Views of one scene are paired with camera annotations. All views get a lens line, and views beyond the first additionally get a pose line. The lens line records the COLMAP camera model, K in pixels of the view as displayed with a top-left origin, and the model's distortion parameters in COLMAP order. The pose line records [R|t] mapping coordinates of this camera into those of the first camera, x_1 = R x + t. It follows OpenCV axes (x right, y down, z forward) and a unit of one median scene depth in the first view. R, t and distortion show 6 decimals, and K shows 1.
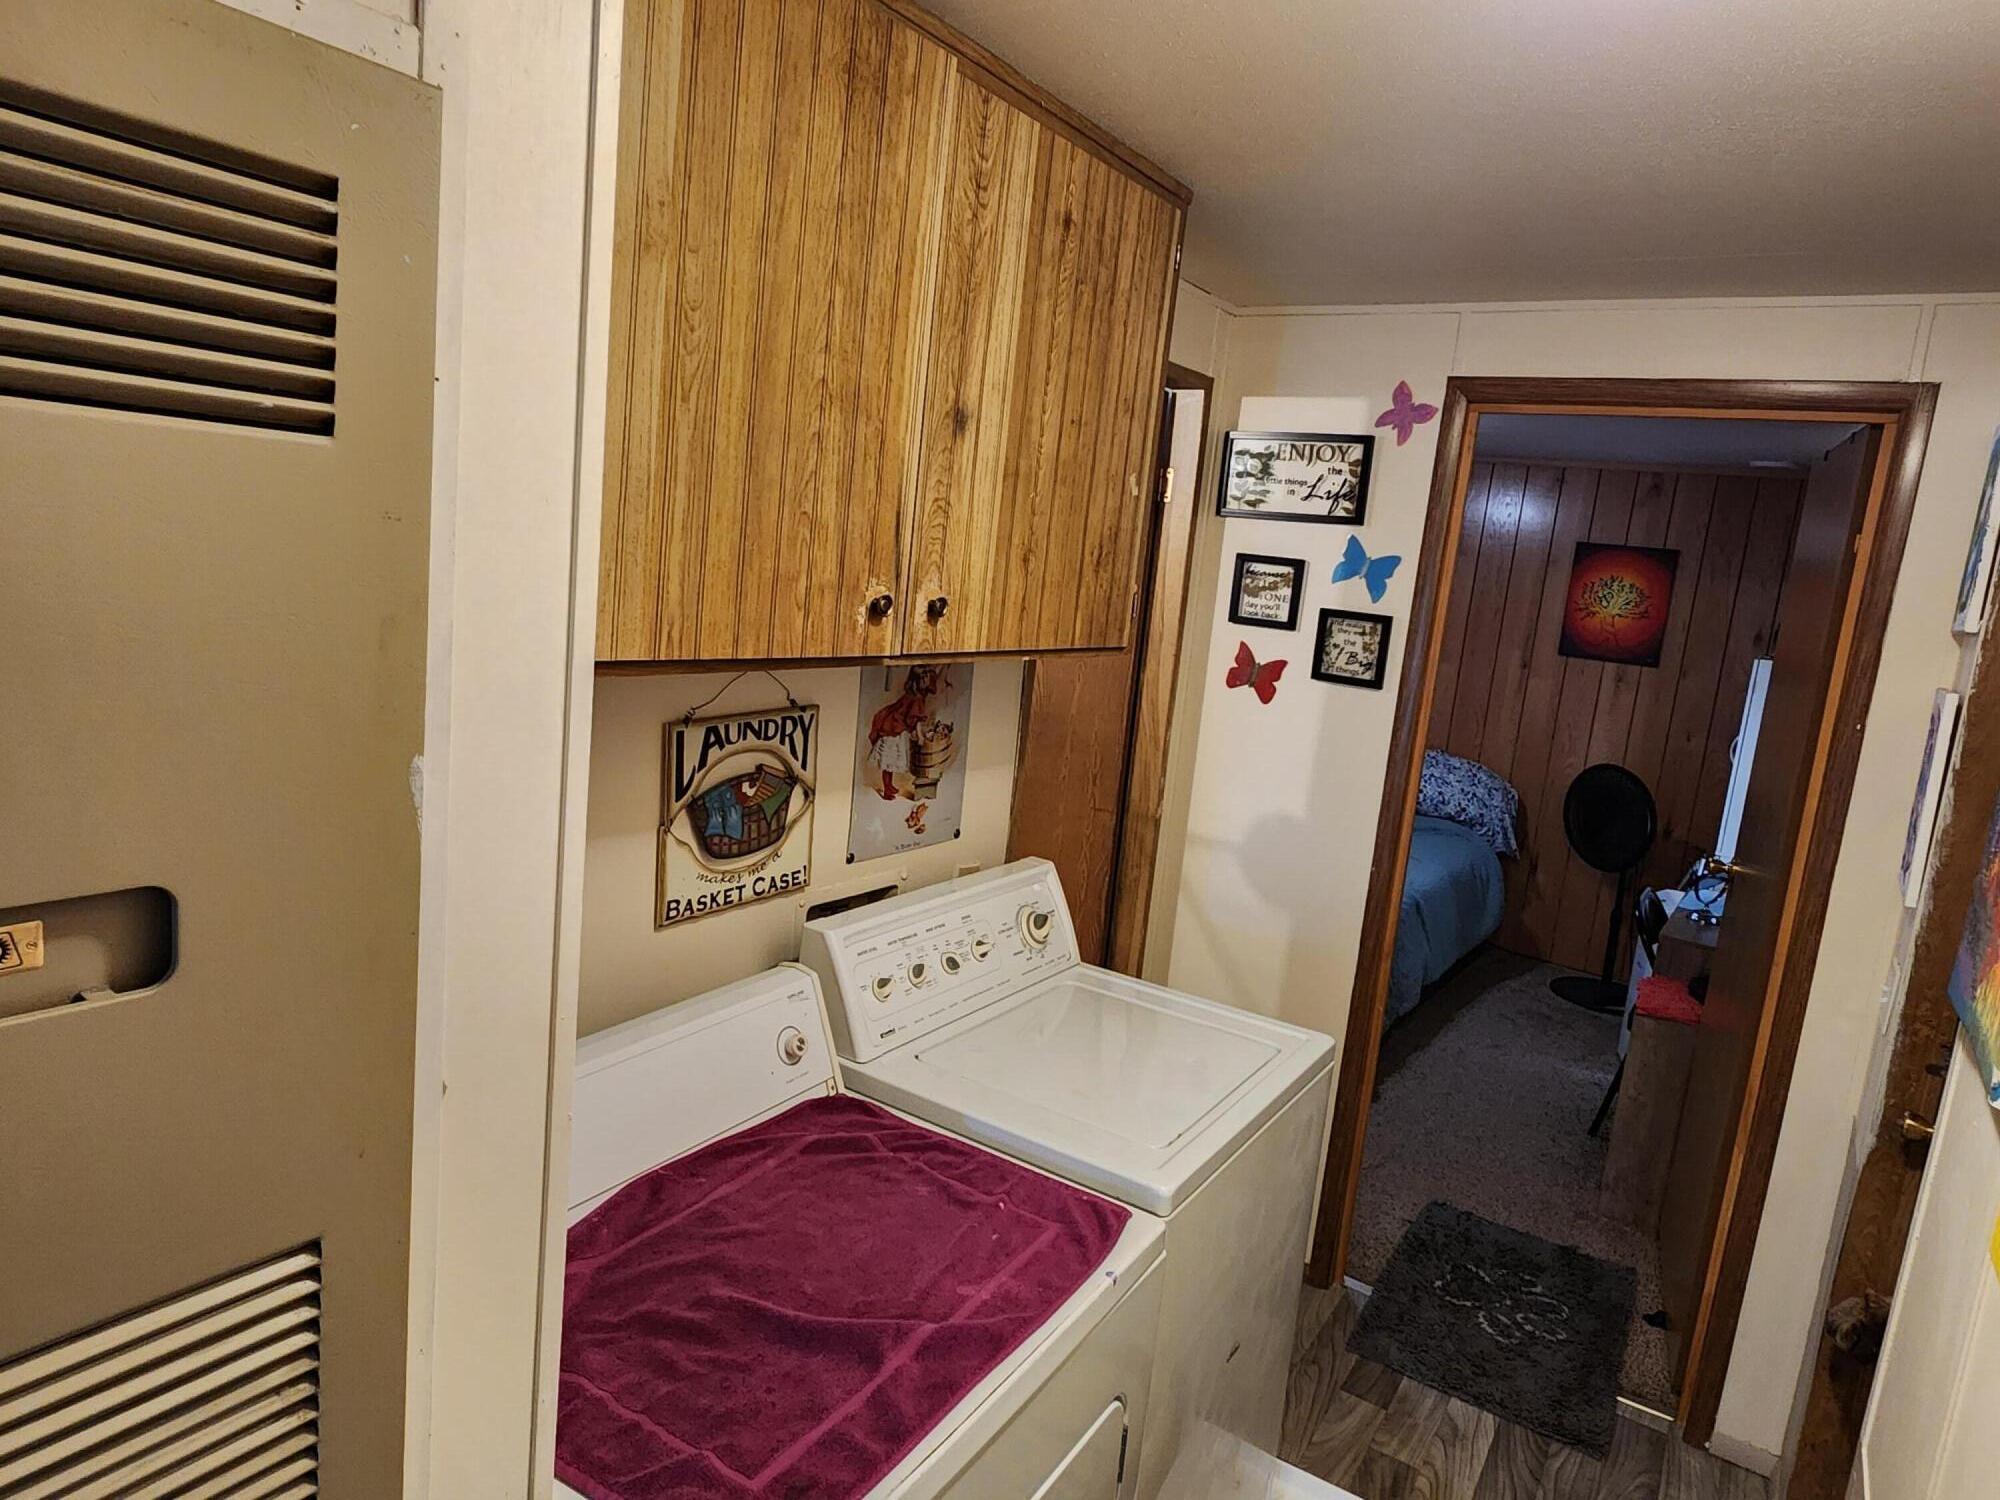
lens RADIAL K [[1252.8, 0, 1005.9], [0, 1252.8, 749.7], [0, 0, 1]] dist [-0.007006, -0.000566]
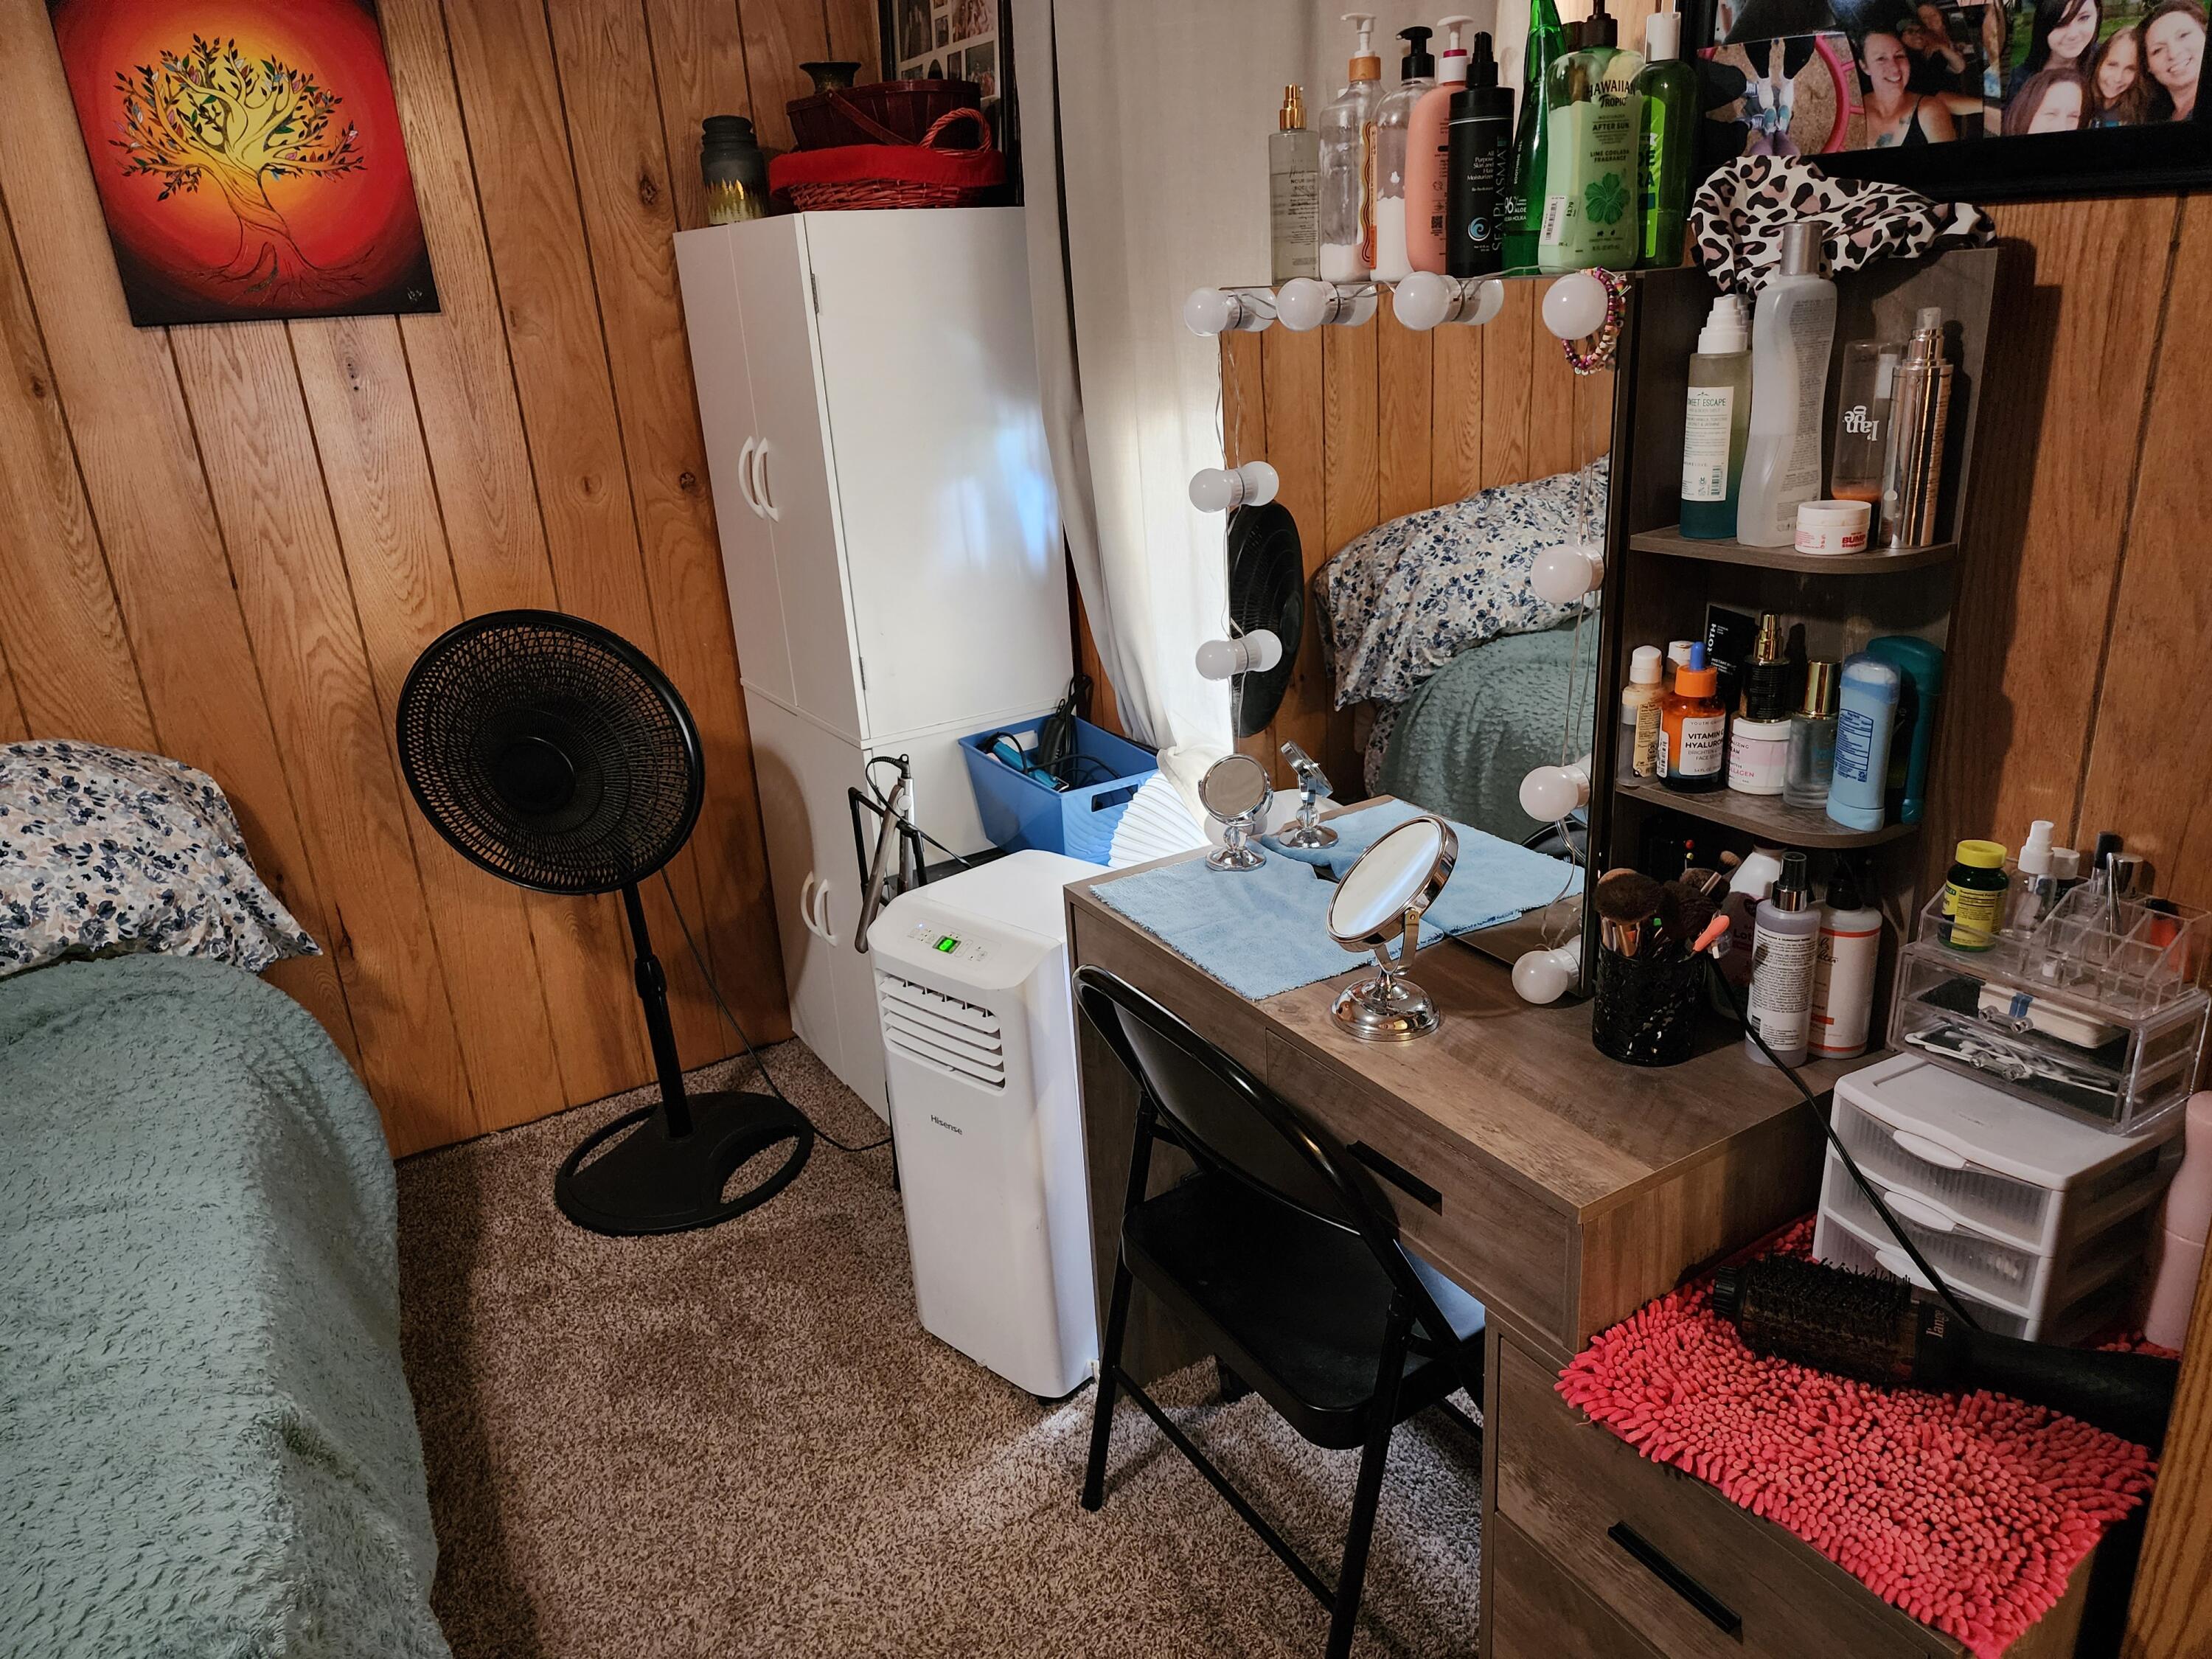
lens RADIAL K [[1519.0, 0, 1119.7], [0, 1519.0, 834.1], [0, 0, 1]] dist [0.004825, -0.001188]
pose [[0.420471, -0.430256, 0.798802, 0.186551], [0.242860, 0.901656, 0.357820, -0.038374], [-0.874199, 0.043544, 0.483612, 0.613780]]
